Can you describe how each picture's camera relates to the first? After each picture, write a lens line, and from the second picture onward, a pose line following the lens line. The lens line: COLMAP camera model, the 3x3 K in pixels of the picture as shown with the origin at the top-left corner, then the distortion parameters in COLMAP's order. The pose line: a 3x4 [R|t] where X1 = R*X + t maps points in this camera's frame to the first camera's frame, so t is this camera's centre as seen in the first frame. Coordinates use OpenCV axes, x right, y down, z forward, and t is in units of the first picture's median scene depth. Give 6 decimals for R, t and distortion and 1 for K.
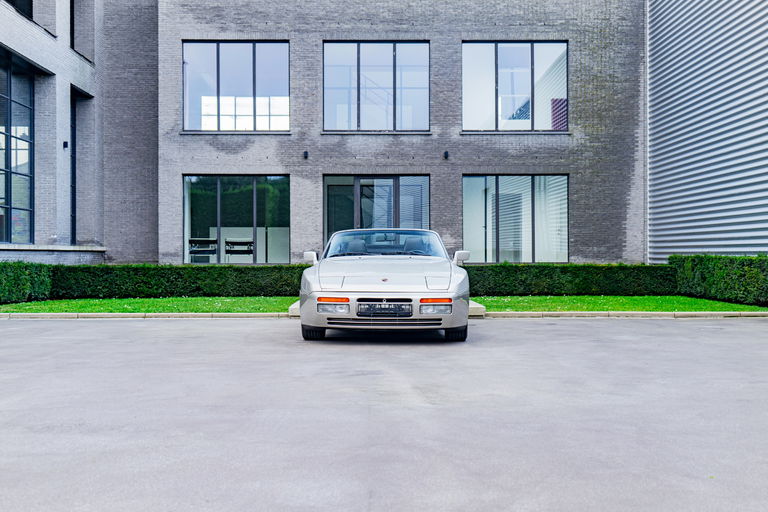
lens RADIAL K [[953.1, 0, 384.0], [0, 953.1, 256.0], [0, 0, 1]] dist [0.012888, 0.014481]
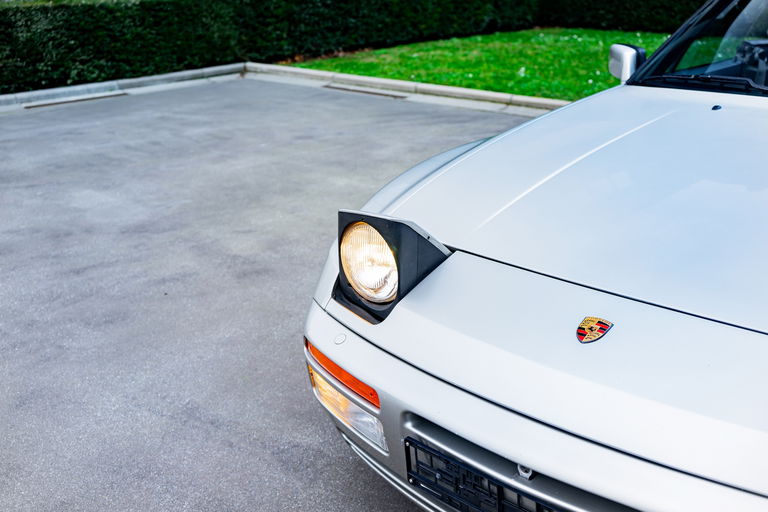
lens RADIAL K [[933.5, 0, 384.0], [0, 933.5, 256.0], [0, 0, 1]] dist [0.012510, 0.032318]
pose [[0.753465, 0.213665, -0.621802, 0.027543], [0.002553, 0.944766, 0.327736, -0.016598], [0.657483, -0.248526, 0.711303, 0.295018]]
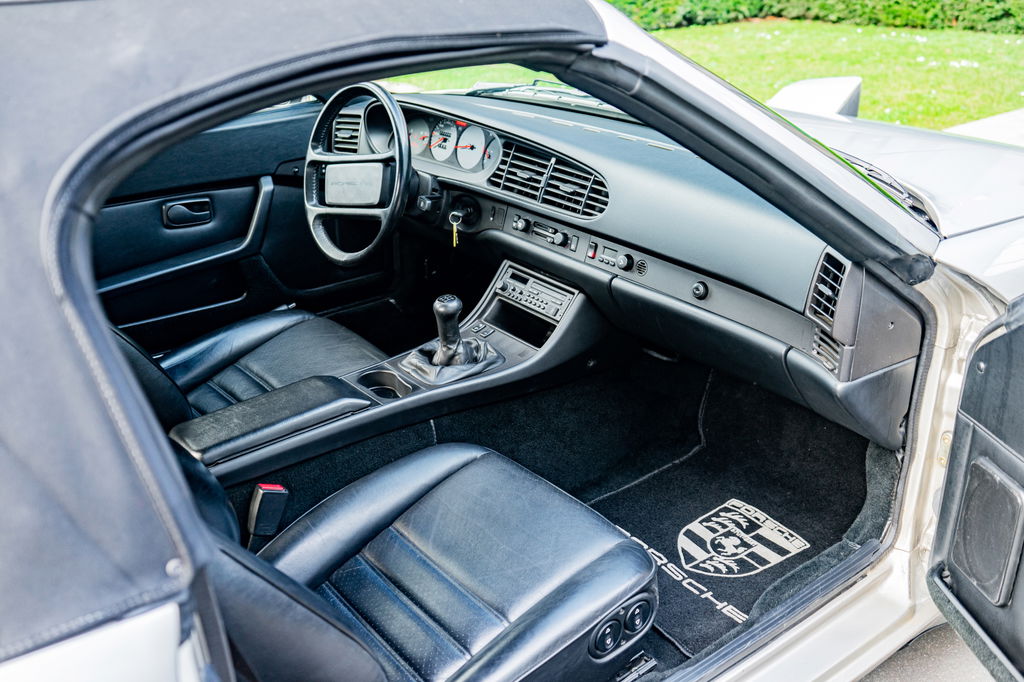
lens RADIAL K [[979.0, 0, 512.0], [0, 979.0, 341.0], [0, 0, 1]] dist [0.005732, 0.007694]
pose [[0.605143, 0.307034, -0.734528, 0.052444], [0.020187, 0.916425, 0.399698, -0.013639], [0.795861, -0.256702, 0.548370, 0.378550]]
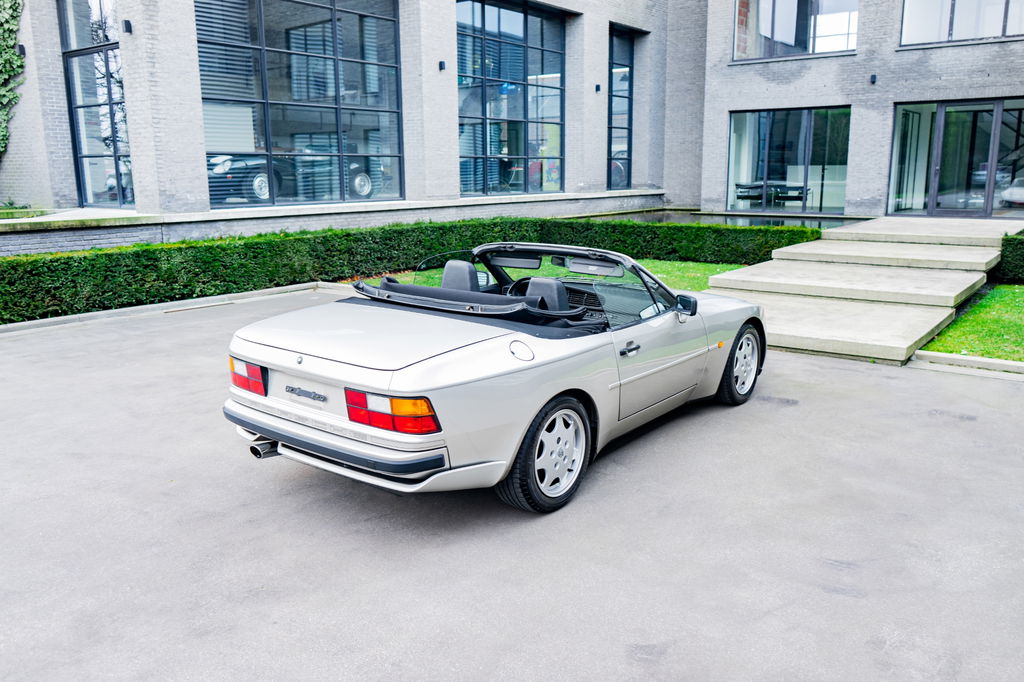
lens RADIAL K [[802.7, 0, 512.0], [0, 802.7, 341.0], [0, 0, 1]] dist [-0.010521, 0.003300]
pose [[0.787787, 0.122923, -0.603558, 0.113713], [0.004763, 0.978639, 0.205530, -0.029230], [0.615930, -0.164789, 0.770373, 0.246568]]
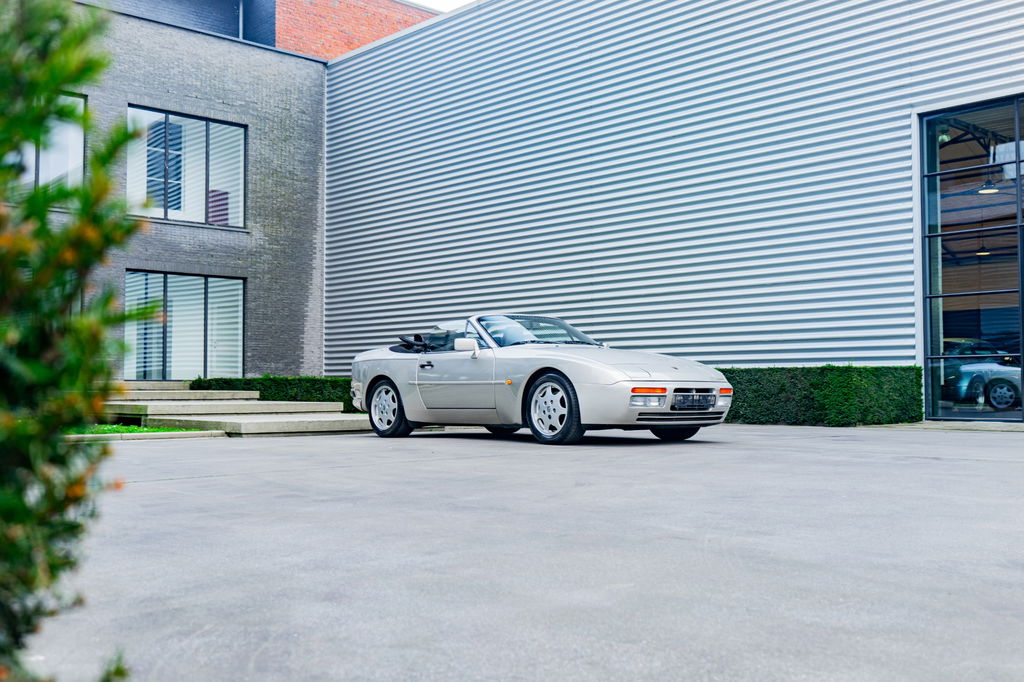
lens RADIAL K [[1040.9, 0, 512.0], [0, 1040.9, 341.0], [0, 0, 1]] dist [0.002773, 0.008987]
pose [[0.744420, 0.030297, 0.667024, -0.256432], [0.001102, 0.998913, -0.046601, 0.015457], [-0.667711, 0.035426, 0.743577, 0.137909]]
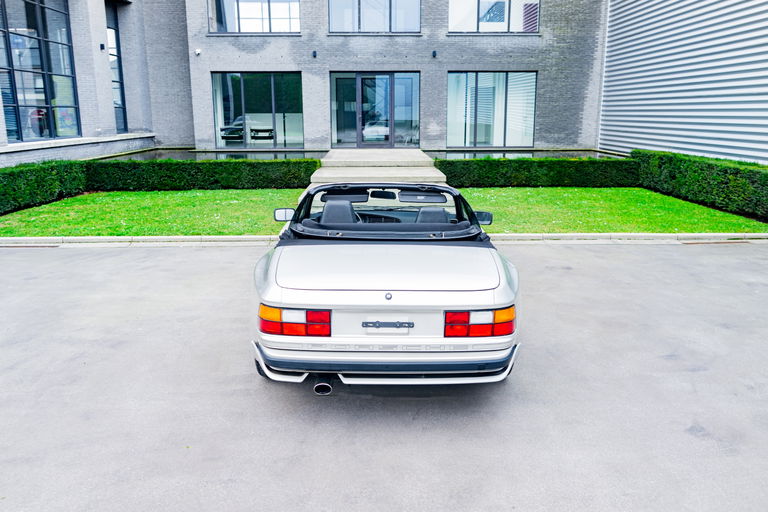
lens RADIAL K [[609.3, 0, 384.0], [0, 609.3, 256.0], [0, 0, 1]] dist [-0.017485, 0.009228]
pose [[0.999998, -0.001490, 0.001008, 0.002270], [0.001225, 0.974264, 0.225405, -0.032633], [-0.001318, -0.225403, 0.974265, 0.214989]]
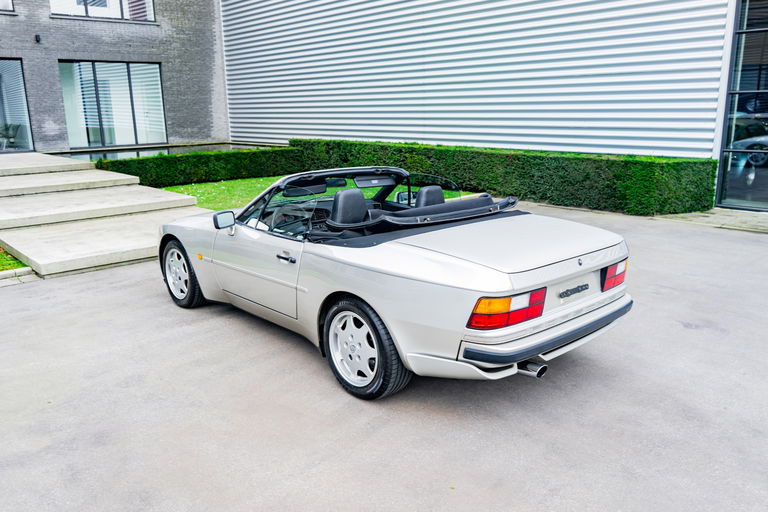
lens RADIAL K [[609.3, 0, 384.0], [0, 609.3, 256.0], [0, 0, 1]] dist [-0.017485, 0.009228]
pose [[0.751546, -0.167470, 0.638070, -0.102941], [0.017004, 0.971836, 0.235043, -0.028458], [-0.659462, -0.165796, 0.733227, 0.266265]]
